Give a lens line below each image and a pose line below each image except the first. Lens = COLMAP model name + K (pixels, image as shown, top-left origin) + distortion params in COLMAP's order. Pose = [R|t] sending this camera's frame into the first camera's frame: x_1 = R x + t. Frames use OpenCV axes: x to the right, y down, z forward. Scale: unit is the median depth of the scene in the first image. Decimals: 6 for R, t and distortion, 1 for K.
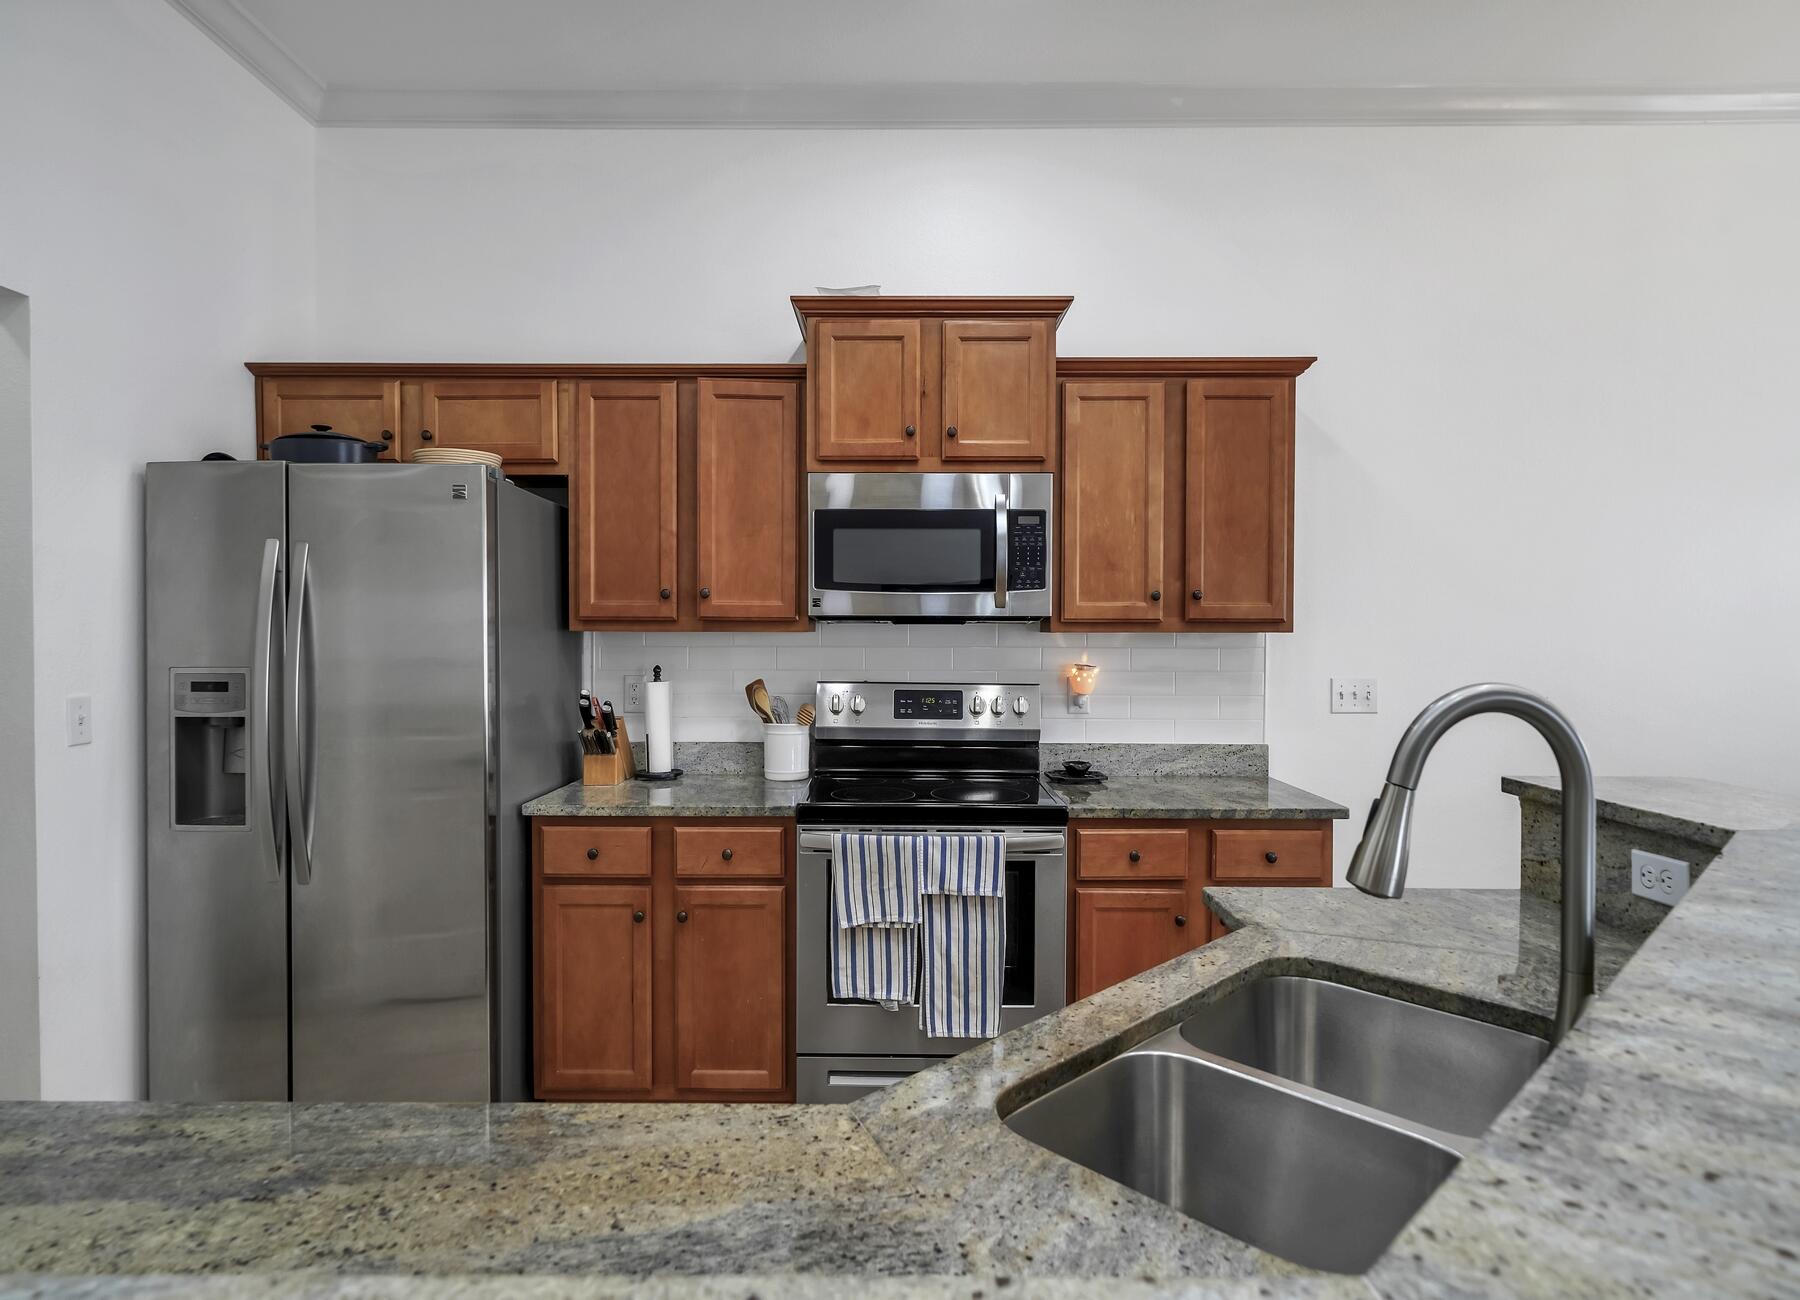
lens RADIAL K [[970.4, 0, 892.9], [0, 970.4, 648.7], [0, 0, 1]] dist [-0.002165, 0.000674]
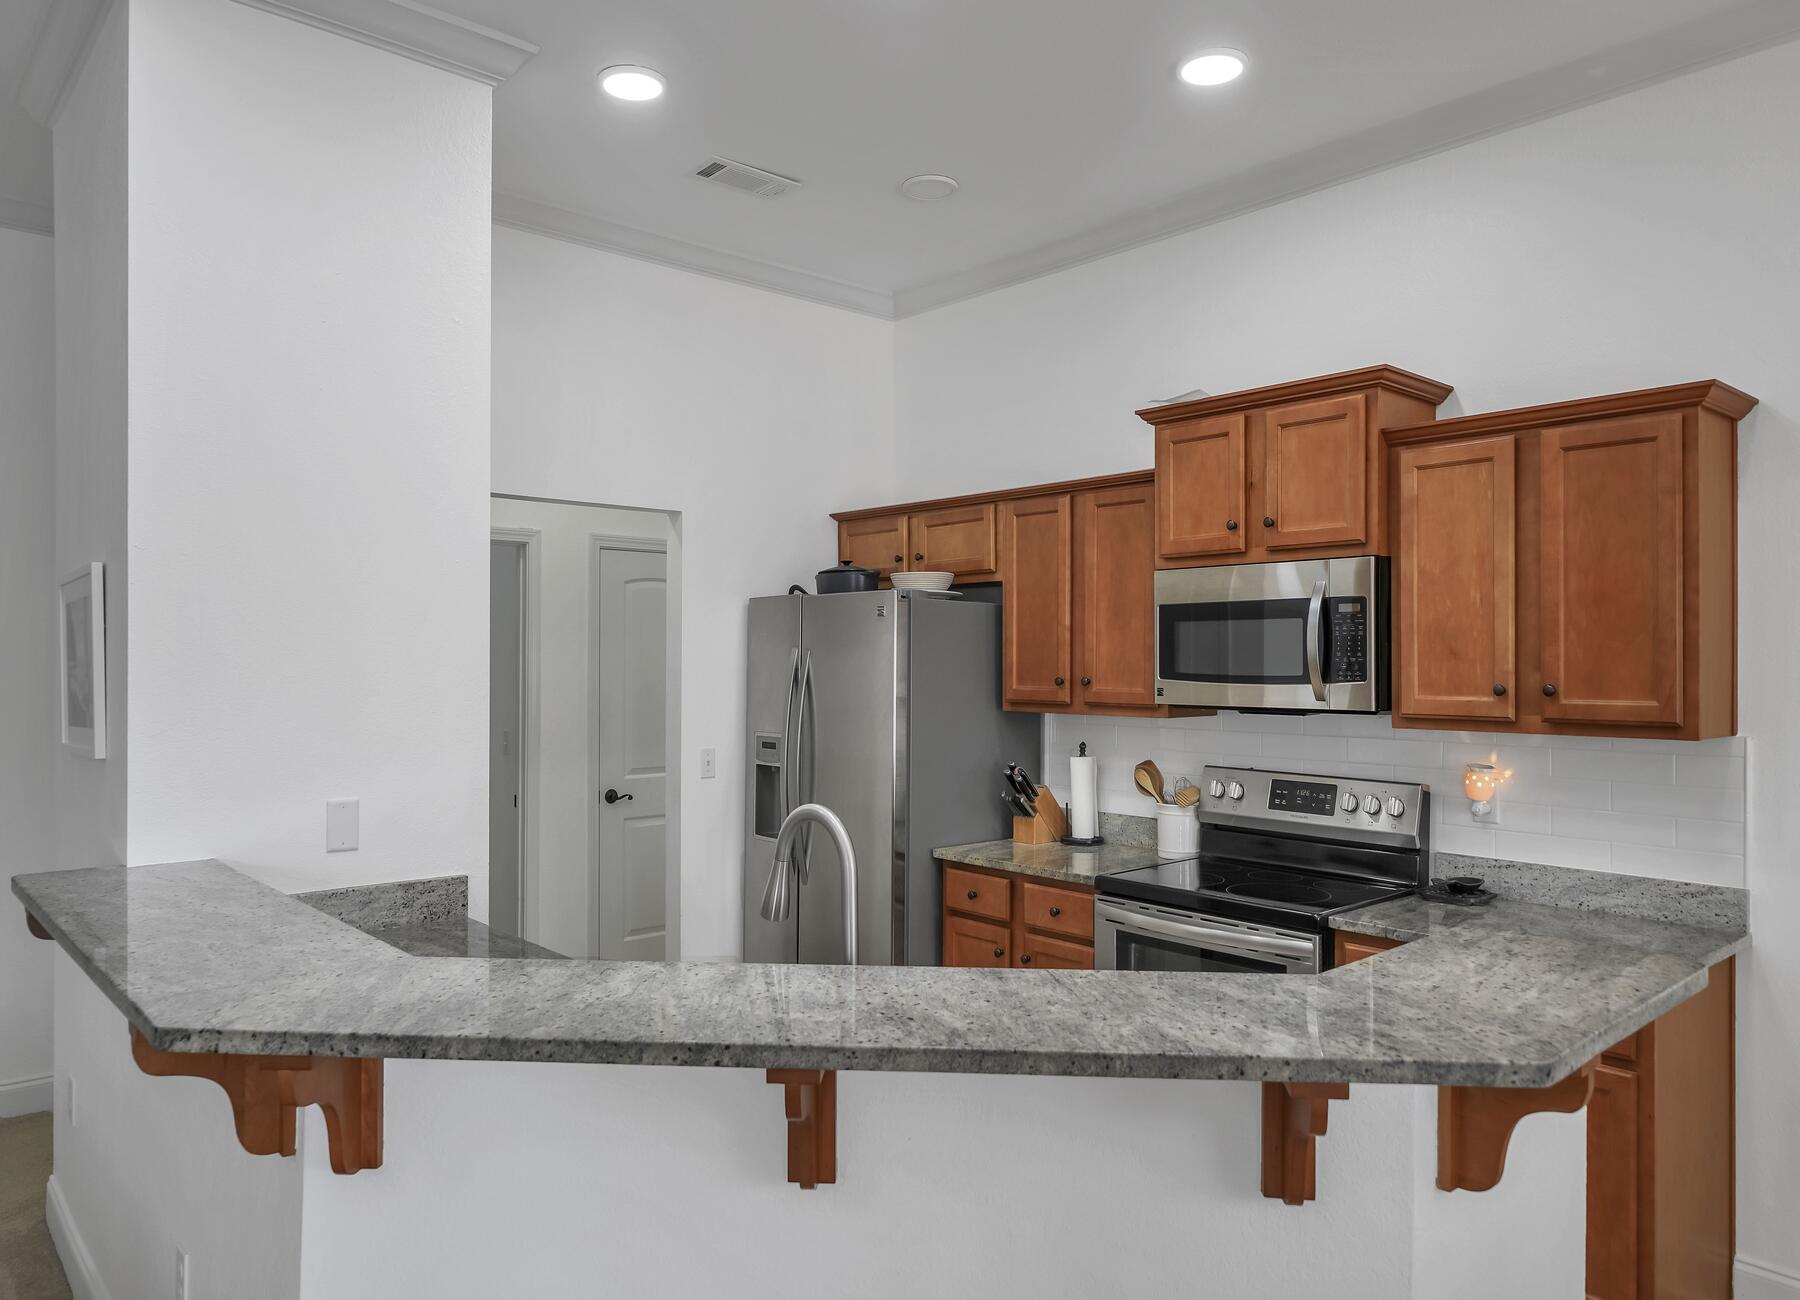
lens RADIAL K [[1211.5, 0, 903.5], [0, 1211.5, 649.2], [0, 0, 1]] dist [0.005233, -0.000054]
pose [[0.673643, -0.008141, -0.739012, 0.699254], [-0.014185, 0.999613, -0.023942, -0.057110], [0.738921, 0.026611, 0.673267, -0.100336]]
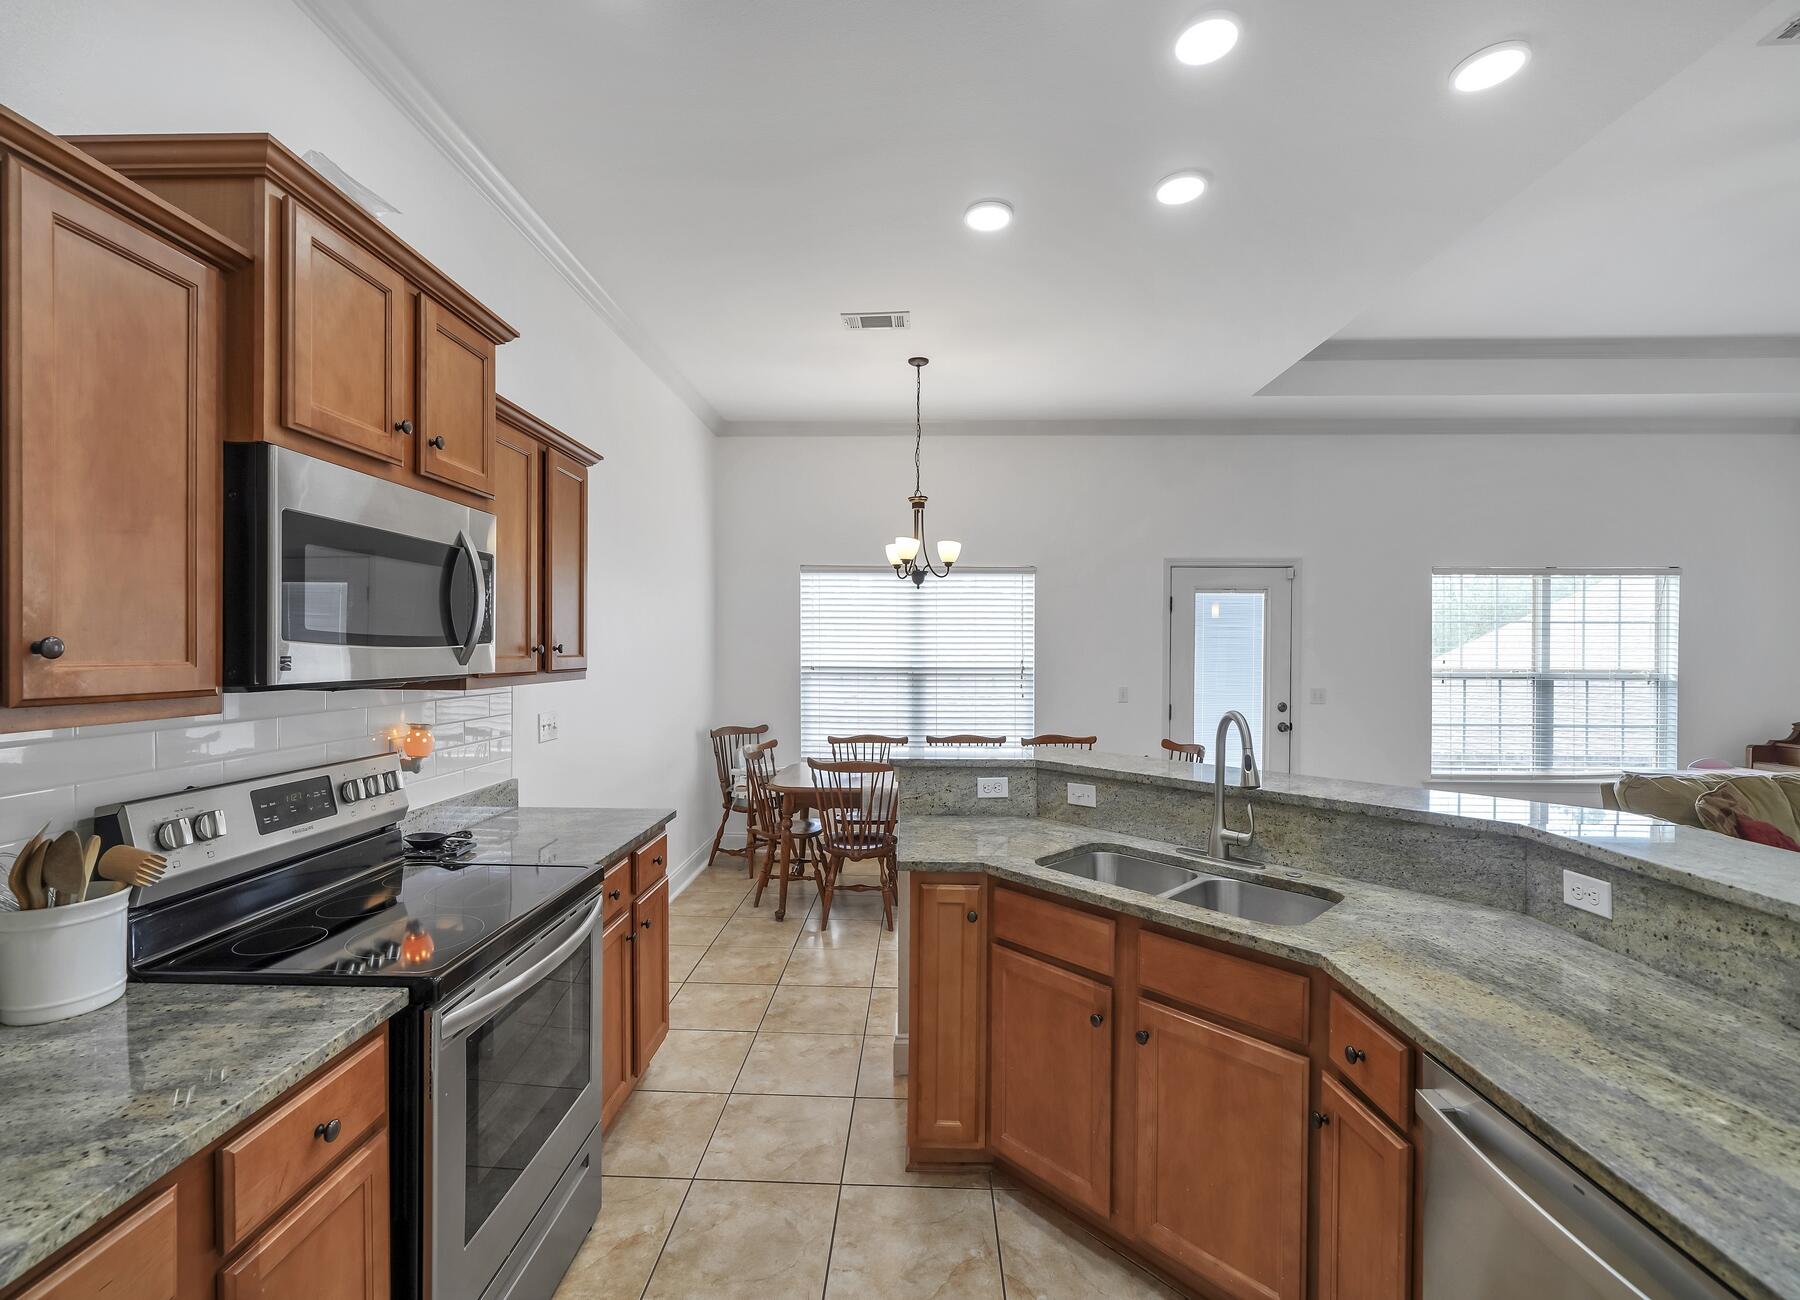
lens RADIAL K [[777.2, 0, 885.5], [0, 777.2, 649.2], [0, 0, 1]] dist [-0.004840, 0.000194]
pose [[0.026824, -0.005173, 0.999627, -0.538763], [0.013039, 0.999903, 0.004824, -0.052657], [-0.999555, 0.012904, 0.026888, 0.603969]]
